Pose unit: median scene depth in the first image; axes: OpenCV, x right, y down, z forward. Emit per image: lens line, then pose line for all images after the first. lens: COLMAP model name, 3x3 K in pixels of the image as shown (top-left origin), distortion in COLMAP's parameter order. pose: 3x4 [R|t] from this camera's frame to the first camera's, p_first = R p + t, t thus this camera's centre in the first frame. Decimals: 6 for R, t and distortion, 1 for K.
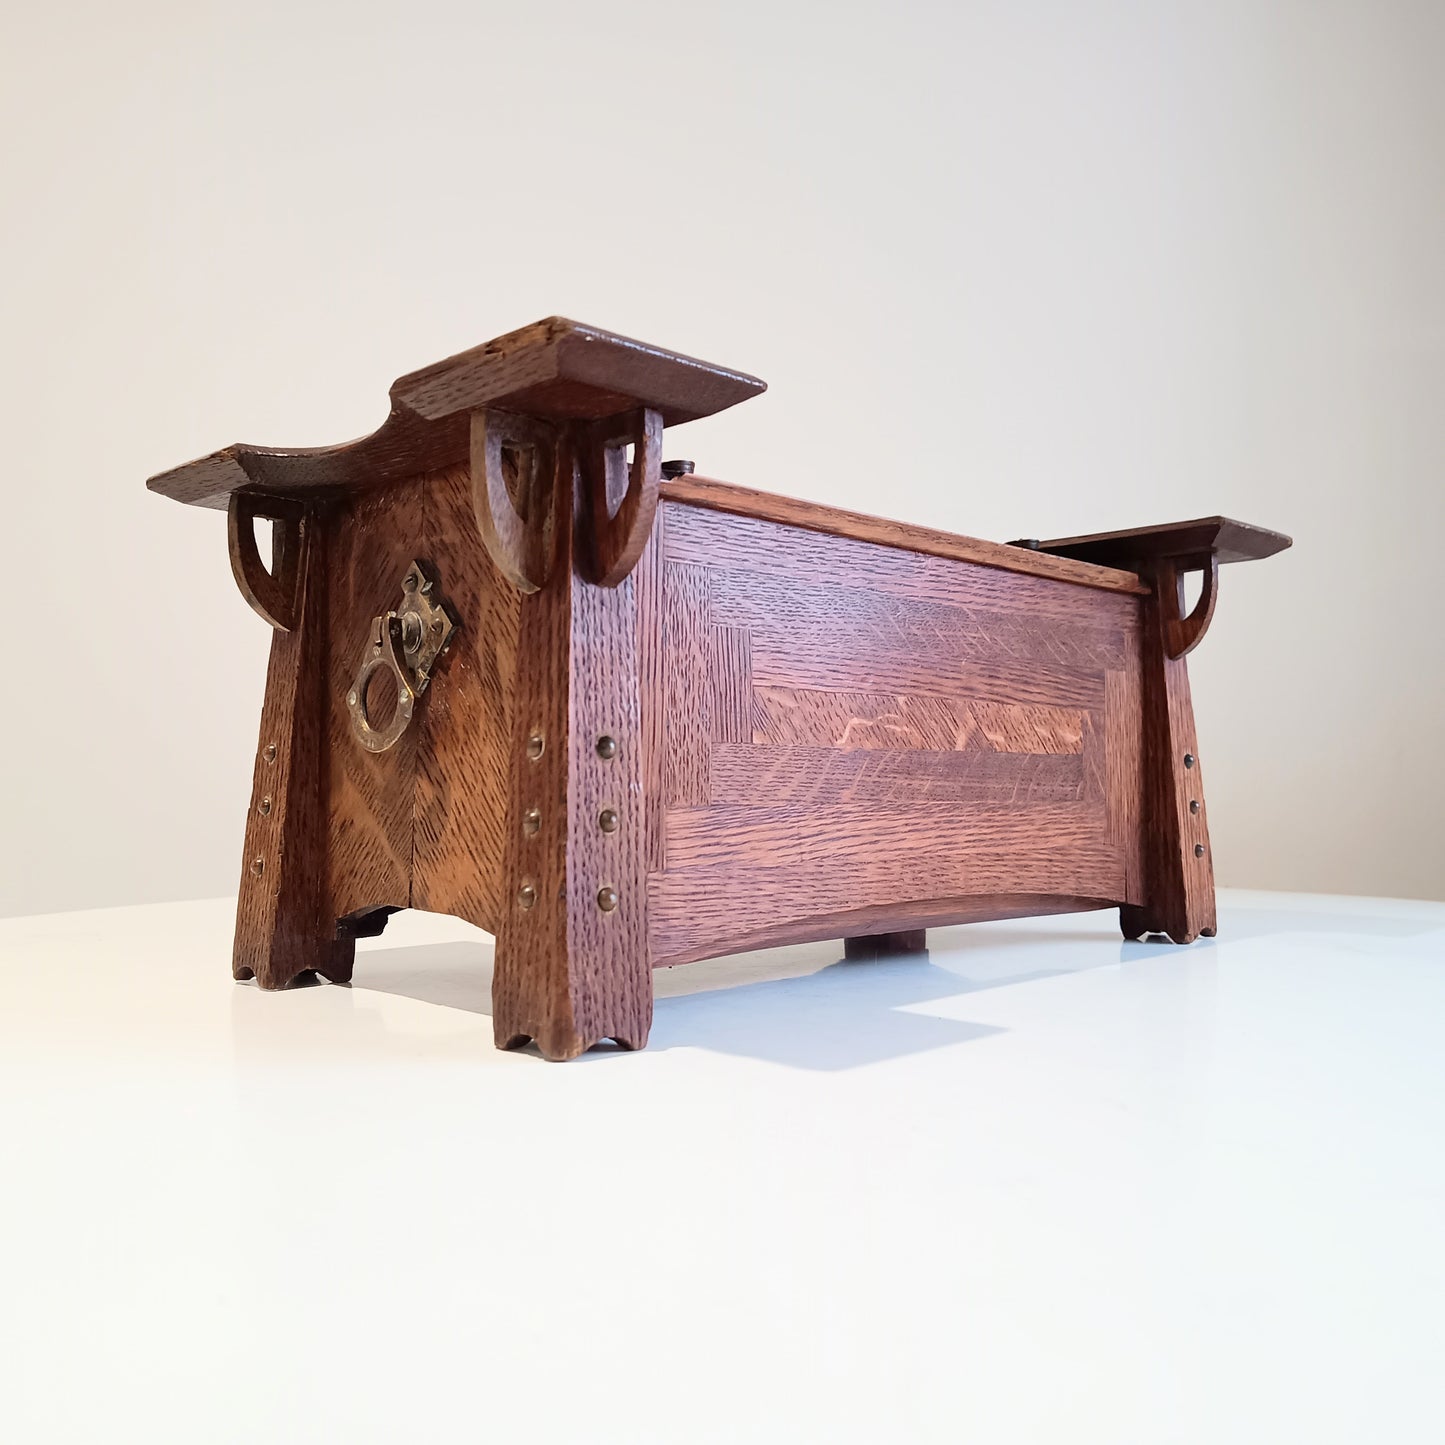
lens RADIAL K [[1318.0, 0, 722.5], [0, 1318.0, 722.5], [0, 0, 1]] dist [0.015643, -0.003574]
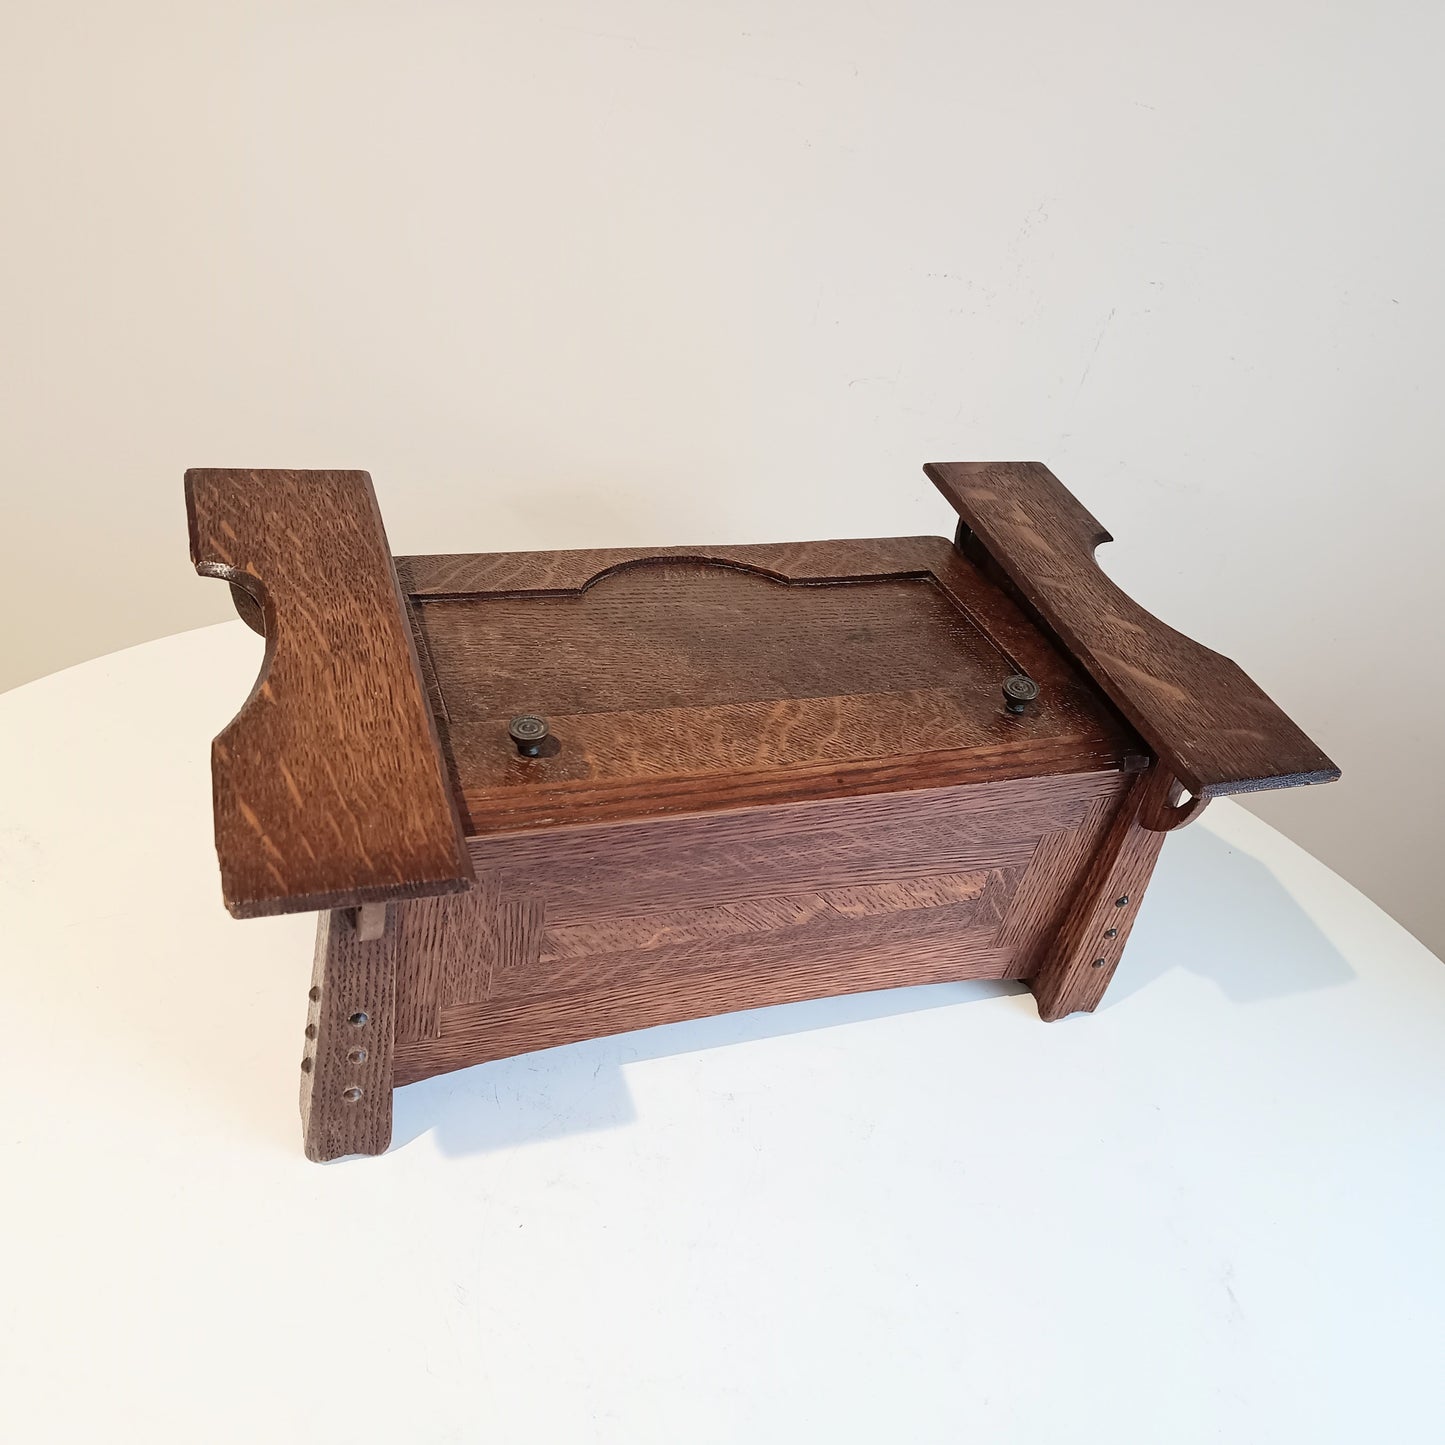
lens RADIAL K [[1318.0, 0, 722.5], [0, 1318.0, 722.5], [0, 0, 1]] dist [0.015643, -0.003574]
pose [[0.892993, 0.392754, -0.219792, 0.340203], [-0.162047, 0.736171, 0.657109, -0.934524], [0.419886, -0.551177, 0.721040, 0.304807]]
